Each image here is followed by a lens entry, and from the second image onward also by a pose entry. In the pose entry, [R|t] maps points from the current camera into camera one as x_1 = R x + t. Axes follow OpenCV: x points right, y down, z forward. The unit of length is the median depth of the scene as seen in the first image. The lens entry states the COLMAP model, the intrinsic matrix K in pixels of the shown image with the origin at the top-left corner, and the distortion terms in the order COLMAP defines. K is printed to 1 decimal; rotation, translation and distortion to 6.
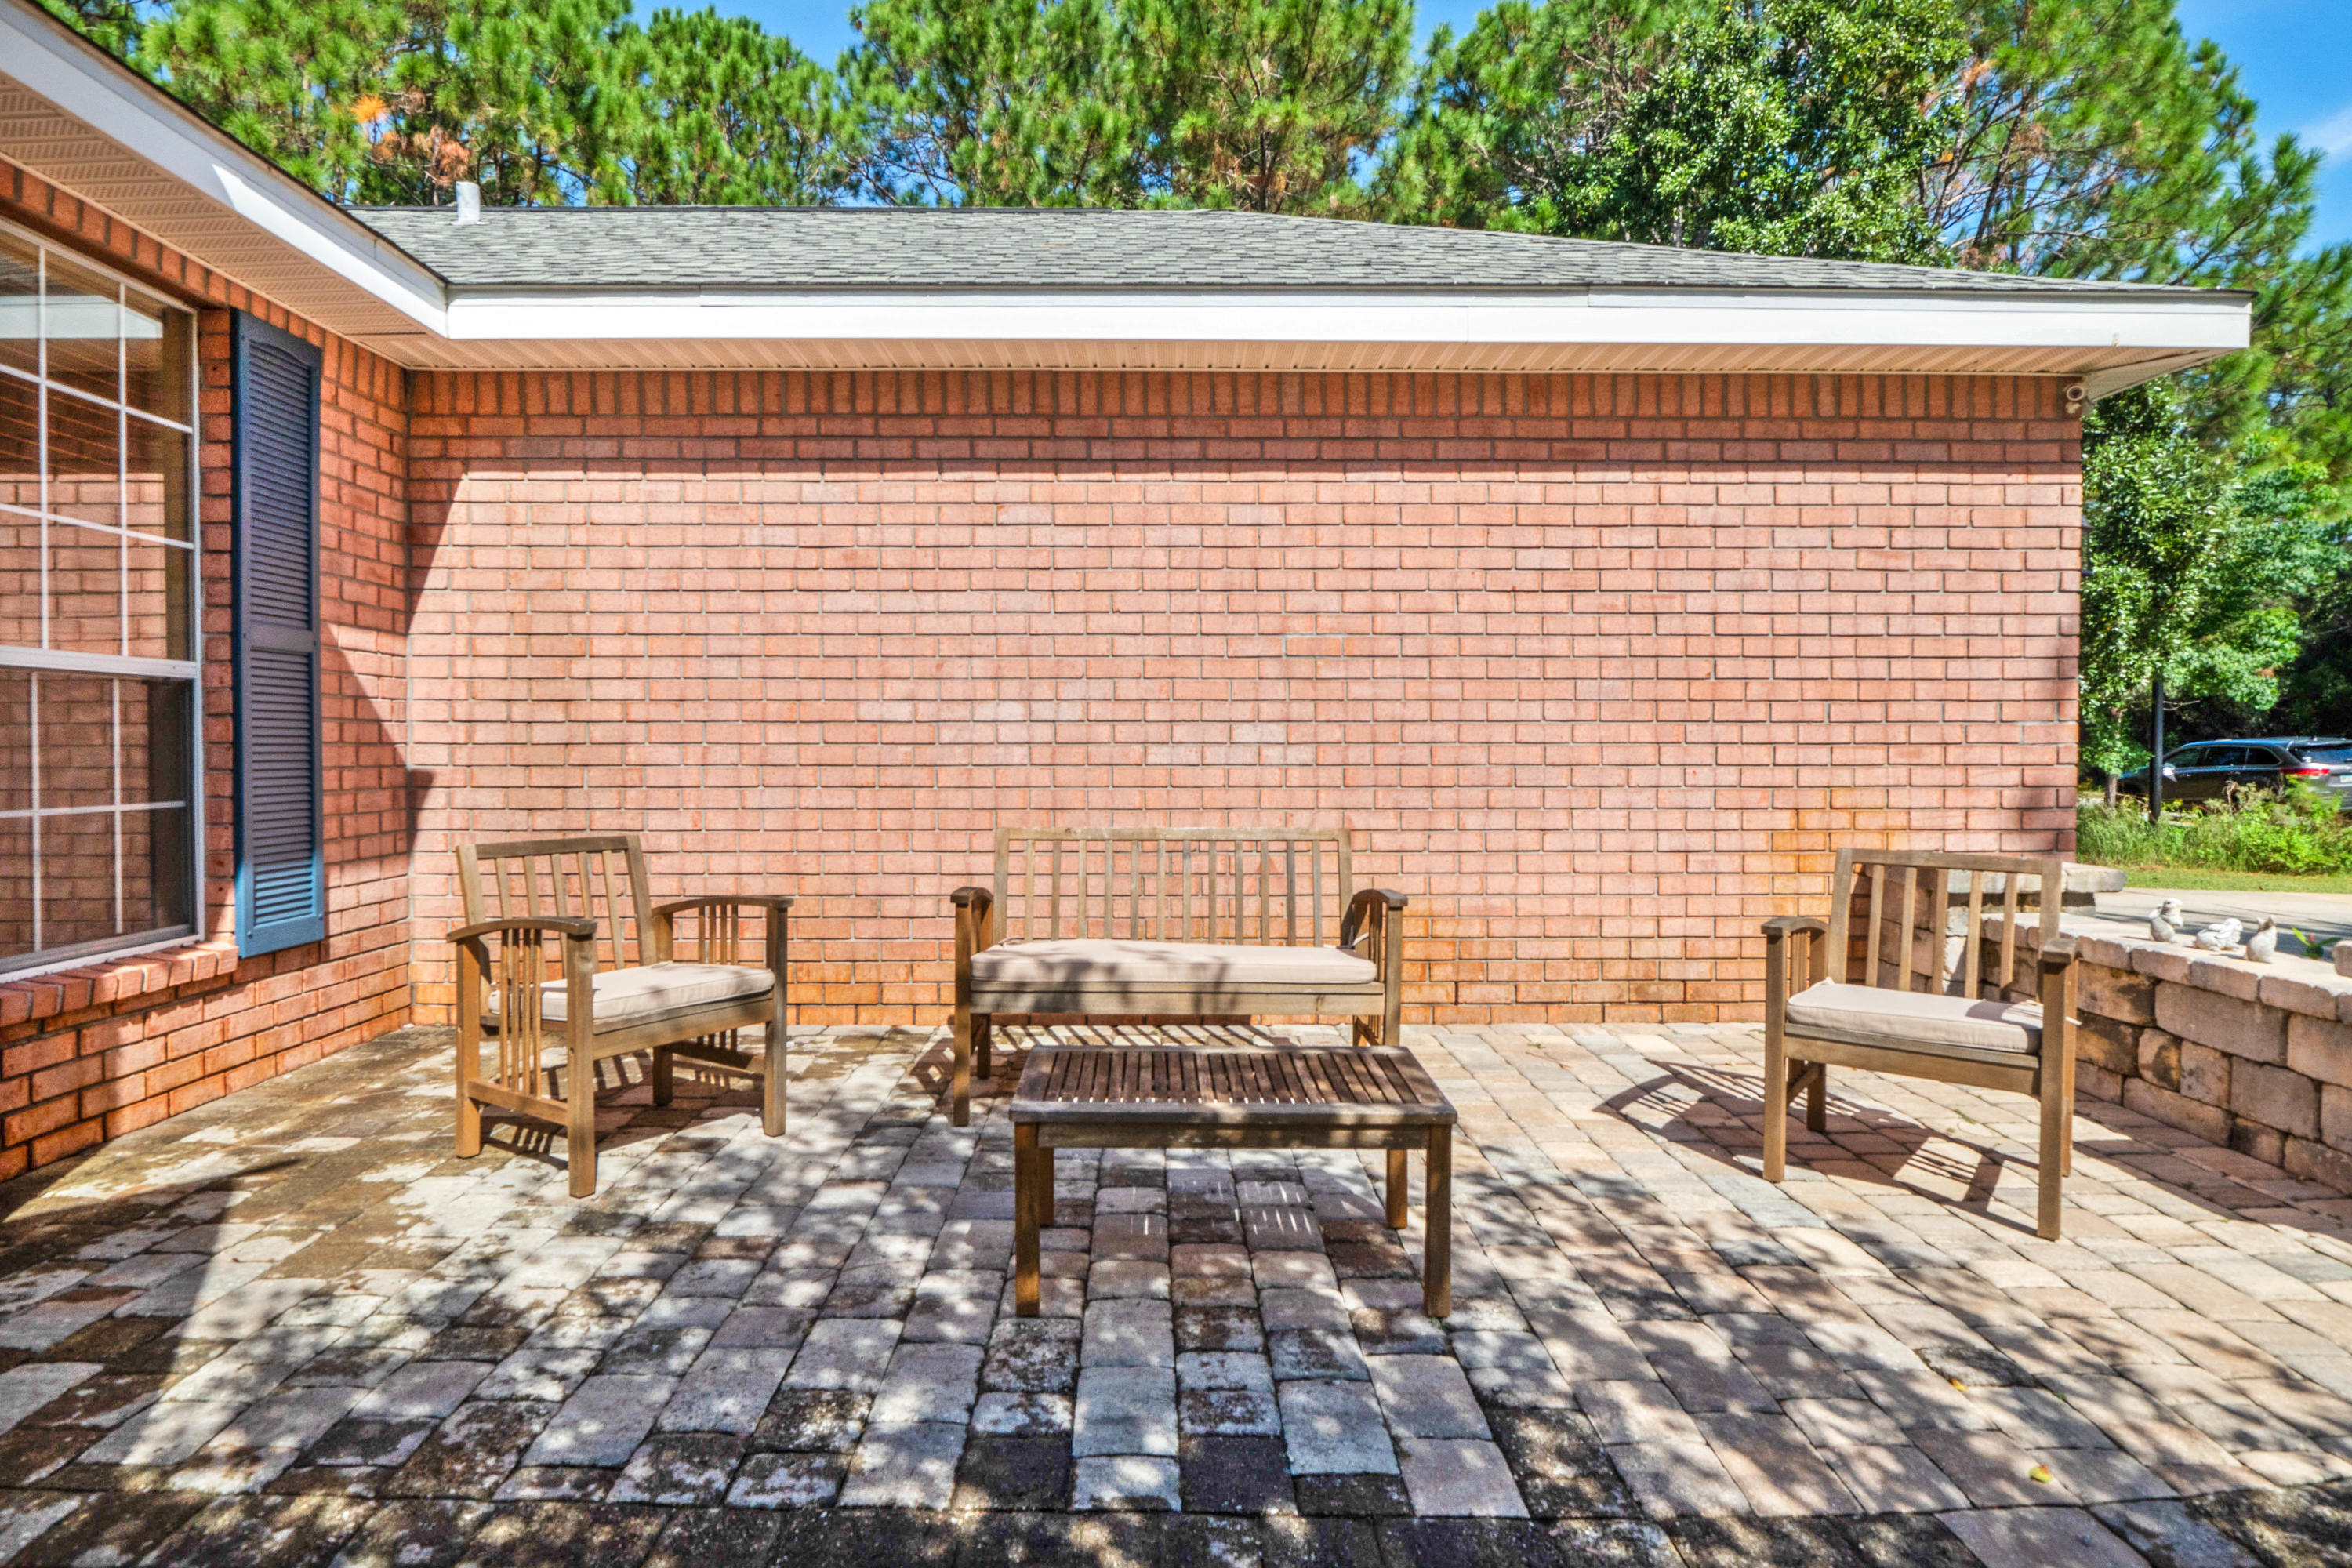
lens RADIAL K [[1239.4, 0, 1179.6], [0, 1239.4, 761.7], [0, 0, 1]] dist [-0.006720, 0.000983]
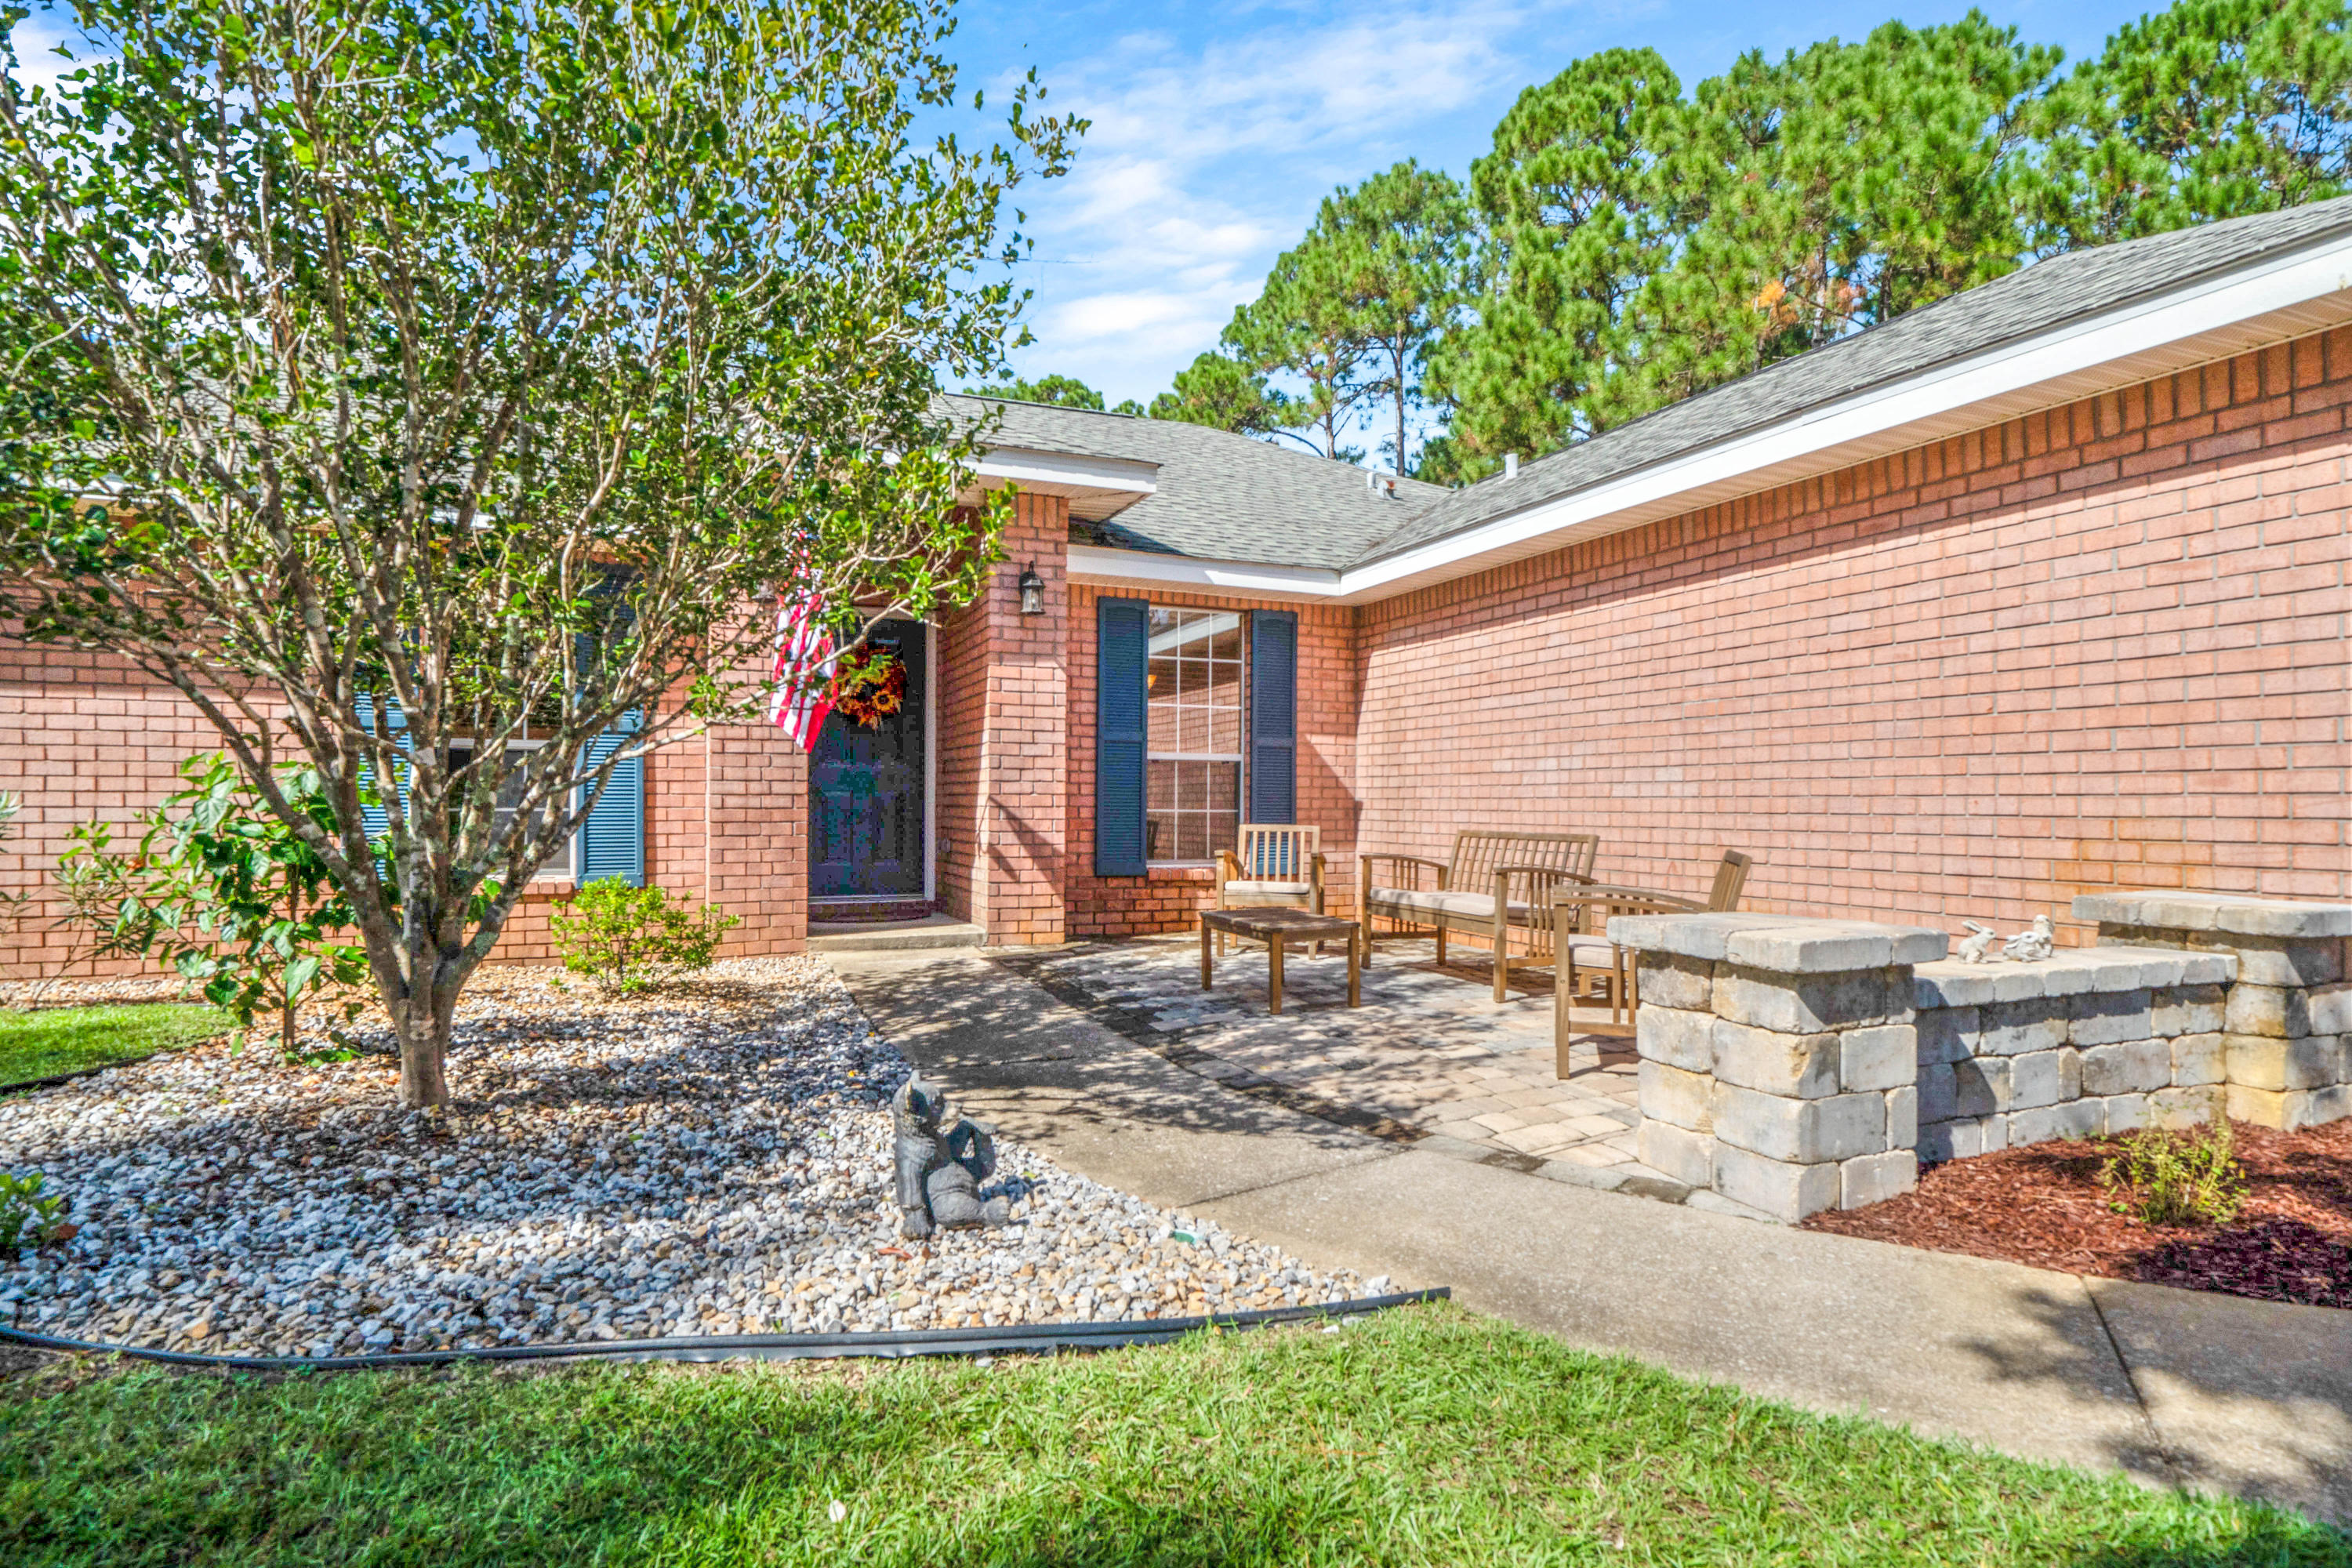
lens RADIAL K [[1239.4, 0, 1175.5], [0, 1239.4, 793.4], [0, 0, 1]] dist [-0.006720, 0.000983]
pose [[0.369085, -0.007270, -0.929367, 1.163456], [-0.018075, 0.999724, -0.014999, 0.029990], [0.929220, 0.022334, 0.368852, -0.035851]]
